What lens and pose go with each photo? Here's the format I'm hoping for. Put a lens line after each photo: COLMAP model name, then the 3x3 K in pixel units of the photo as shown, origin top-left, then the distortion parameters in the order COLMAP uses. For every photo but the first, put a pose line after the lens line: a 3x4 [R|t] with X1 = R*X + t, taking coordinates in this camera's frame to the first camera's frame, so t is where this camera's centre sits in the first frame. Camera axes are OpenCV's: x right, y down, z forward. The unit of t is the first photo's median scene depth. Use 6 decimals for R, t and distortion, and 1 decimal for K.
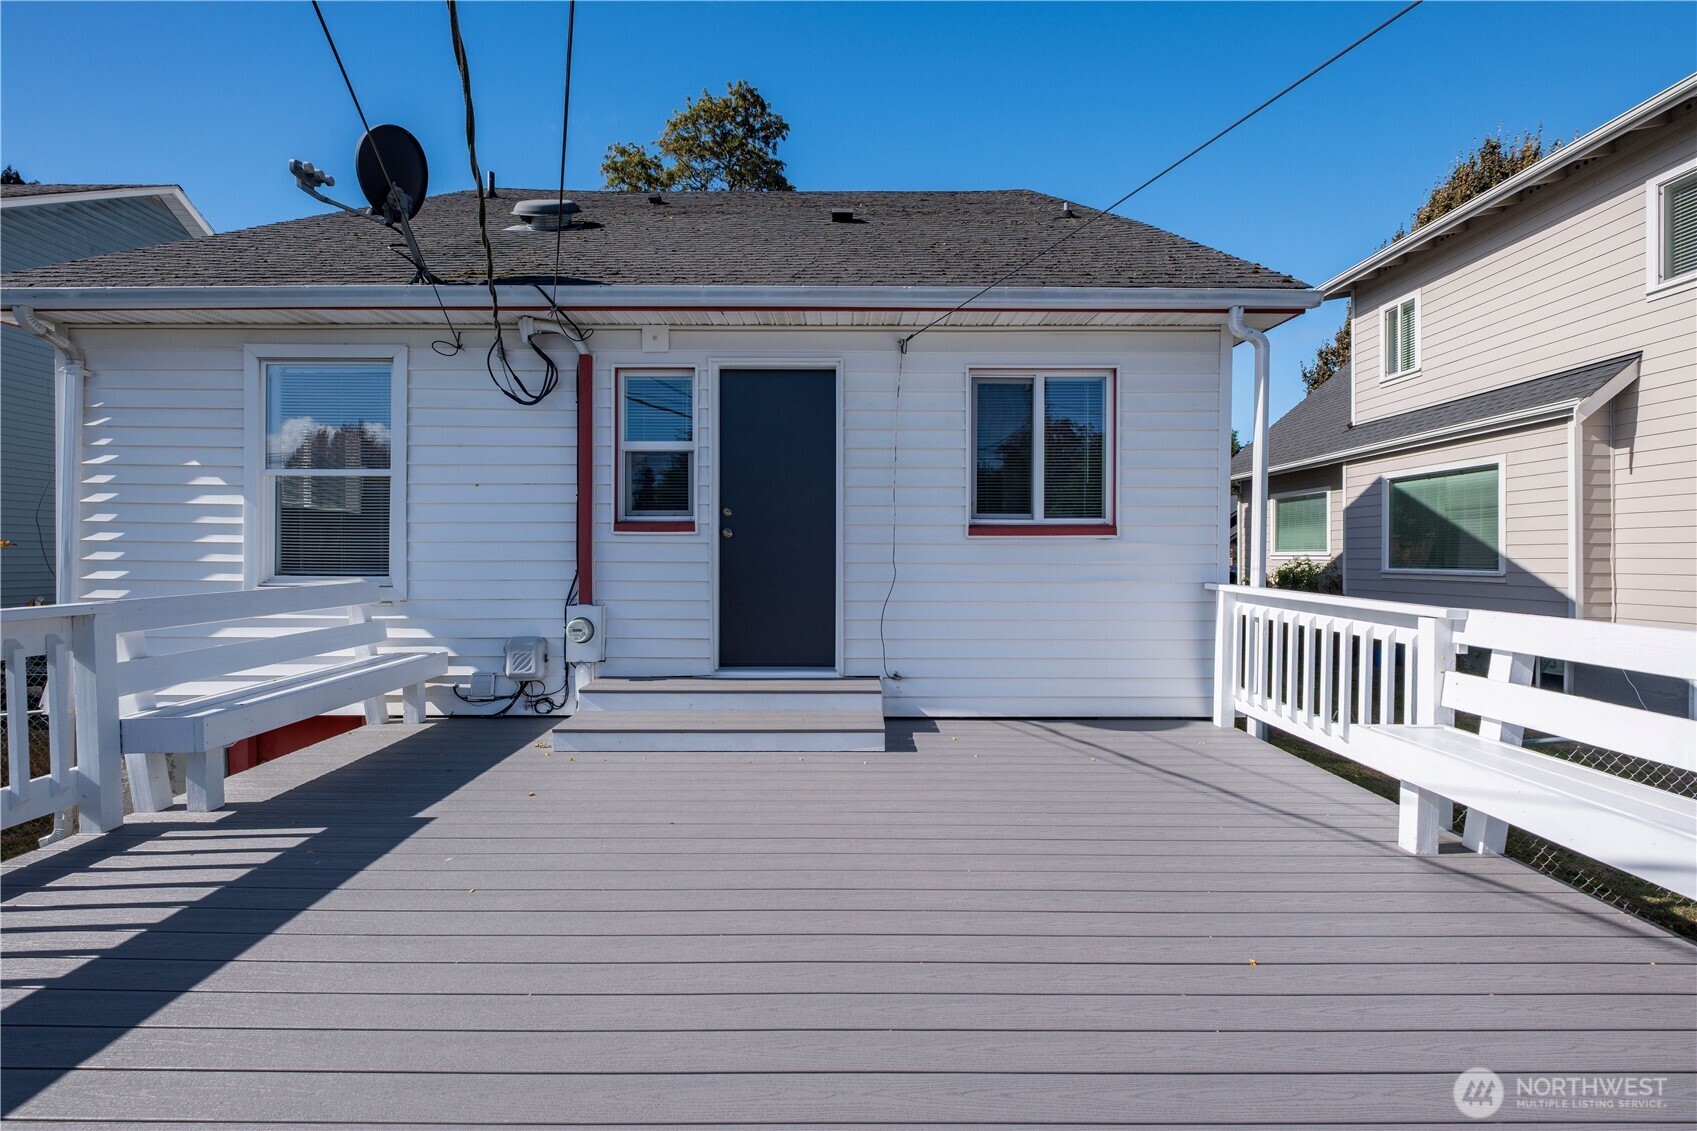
lens RADIAL K [[734.1, 0, 837.0], [0, 734.1, 564.6], [0, 0, 1]] dist [0.009611, -0.008088]
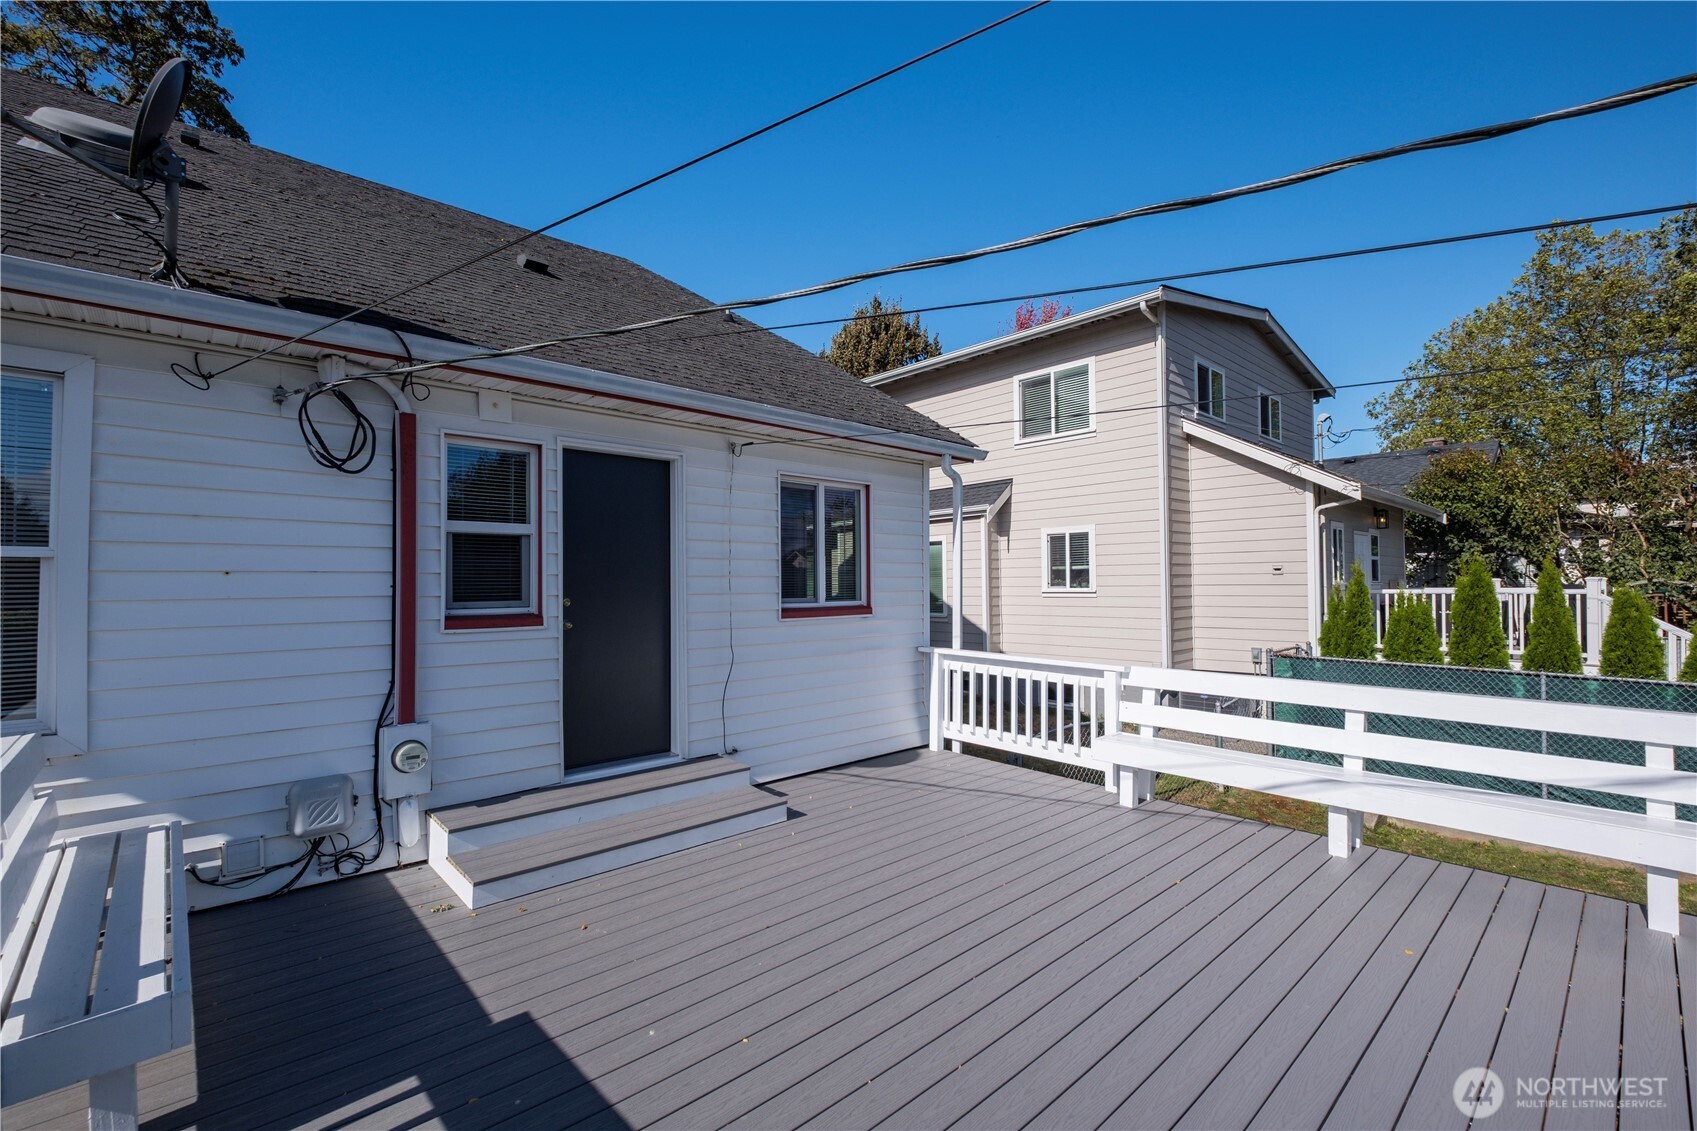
lens RADIAL K [[743.7, 0, 841.6], [0, 743.7, 571.2], [0, 0, 1]] dist [0.001307, -0.000475]
pose [[0.733639, 0.005701, 0.679515, -0.544196], [0.016435, 0.999523, -0.026129, -0.081401], [-0.679341, 0.030337, 0.733196, 0.077935]]
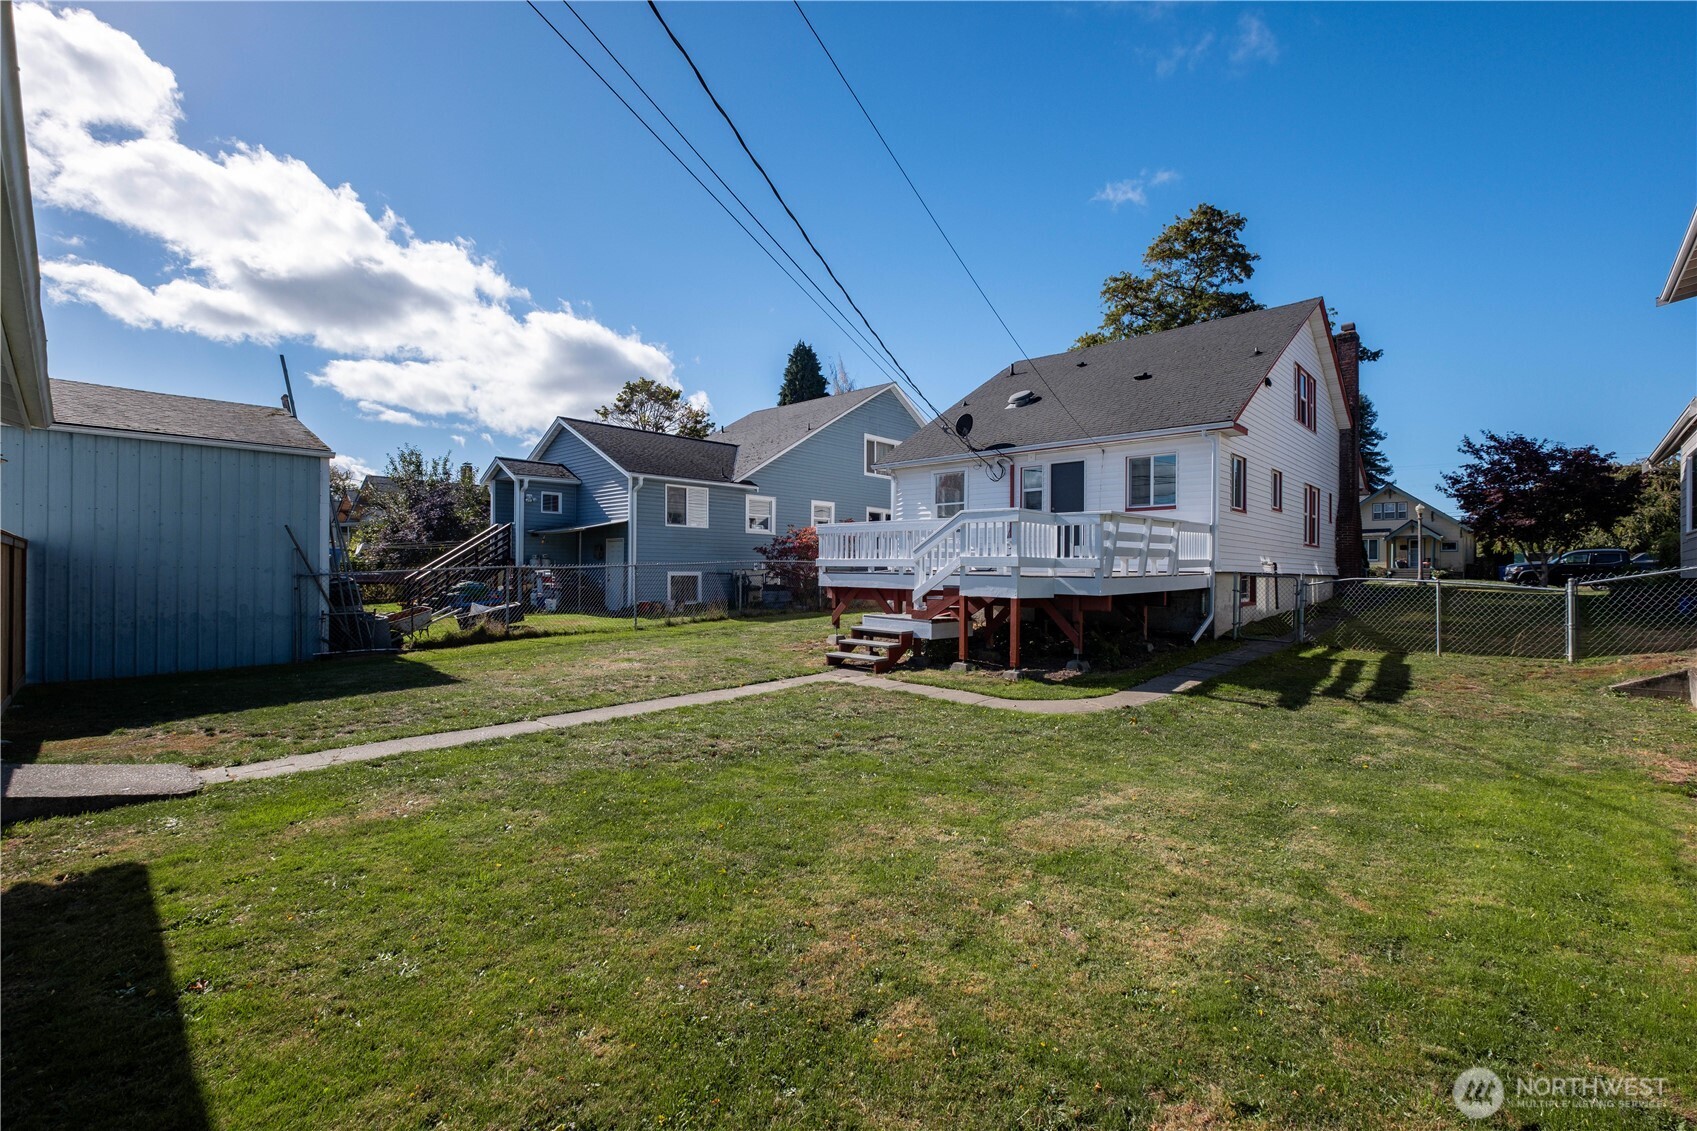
lens RADIAL K [[734.1, 0, 837.0], [0, 734.1, 564.6], [0, 0, 1]] dist [0.009611, -0.008088]
pose [[0.727241, -0.003130, -0.686375, 1.386228], [-0.013747, 0.999723, -0.019124, 0.251219], [0.686244, 0.023343, 0.726997, -1.998522]]
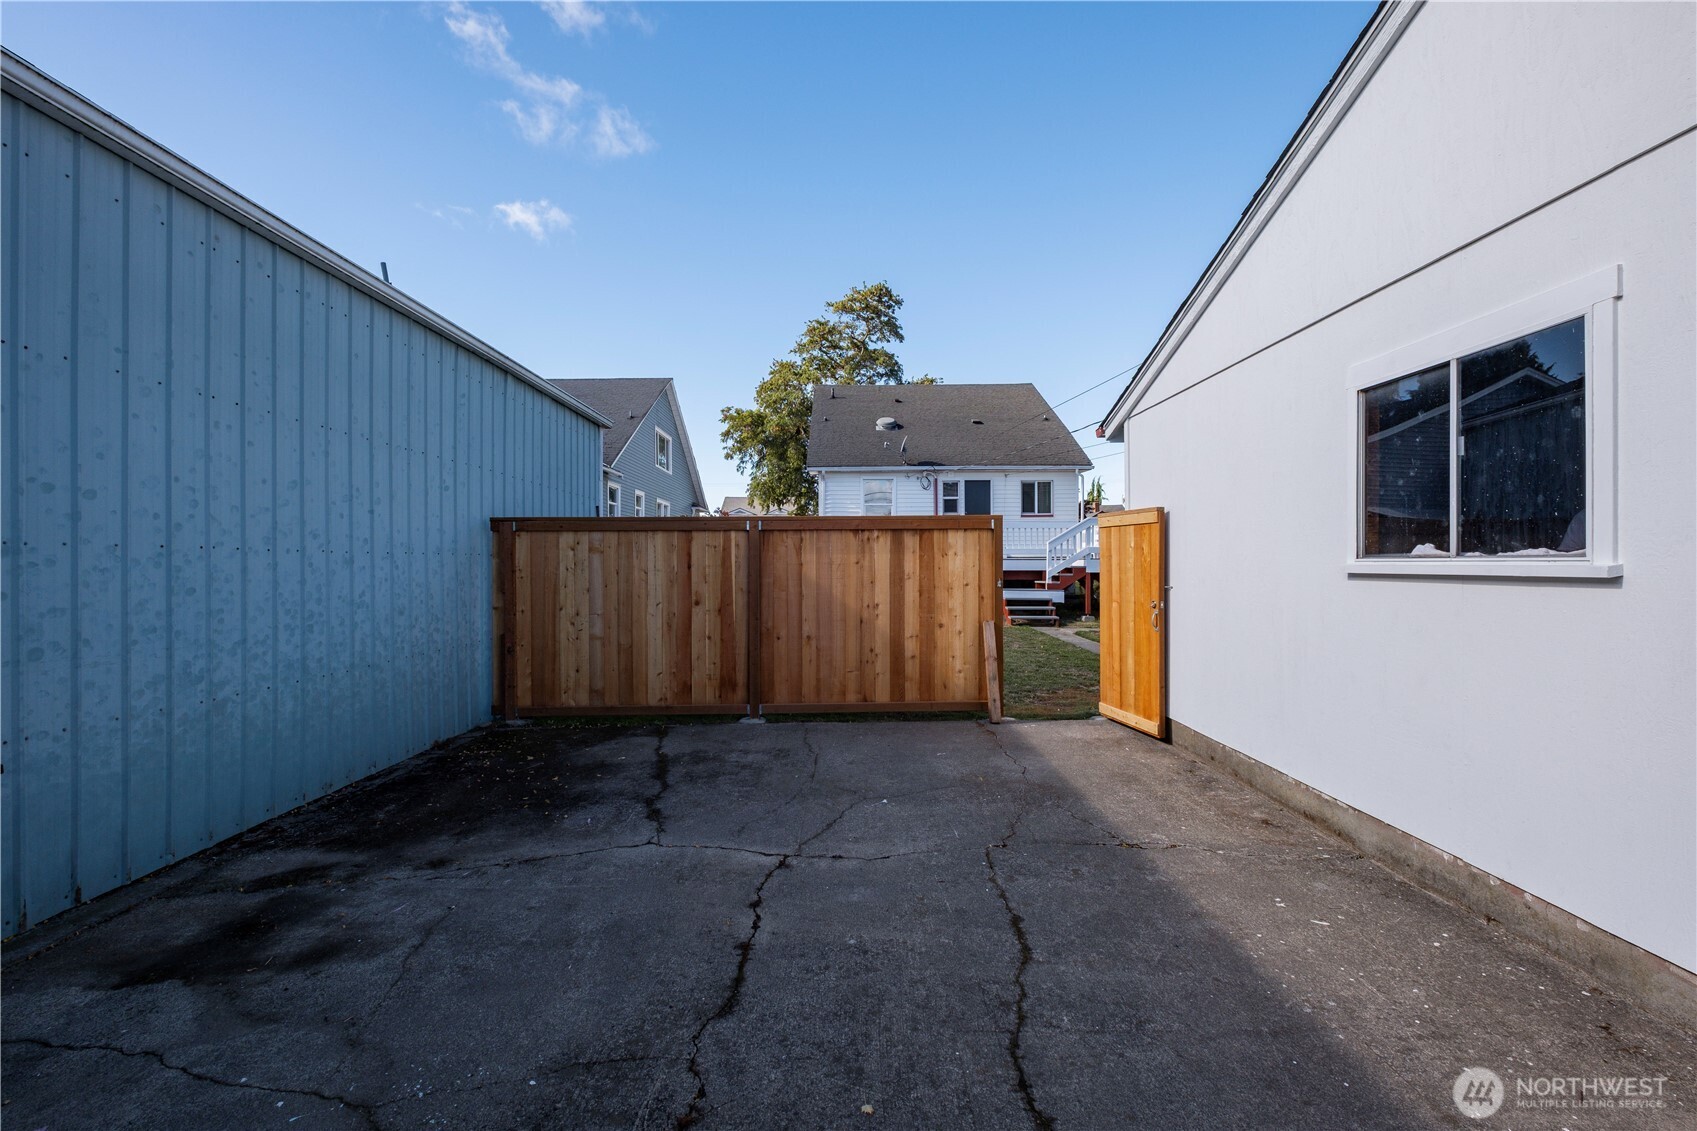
lens RADIAL K [[734.1, 0, 837.0], [0, 734.1, 564.6], [0, 0, 1]] dist [0.009611, -0.008088]
pose [[0.999988, -0.004654, 0.001793, -0.962913], [0.004668, 0.999959, -0.007737, 0.281413], [-0.001756, 0.007745, 0.999968, -3.526775]]
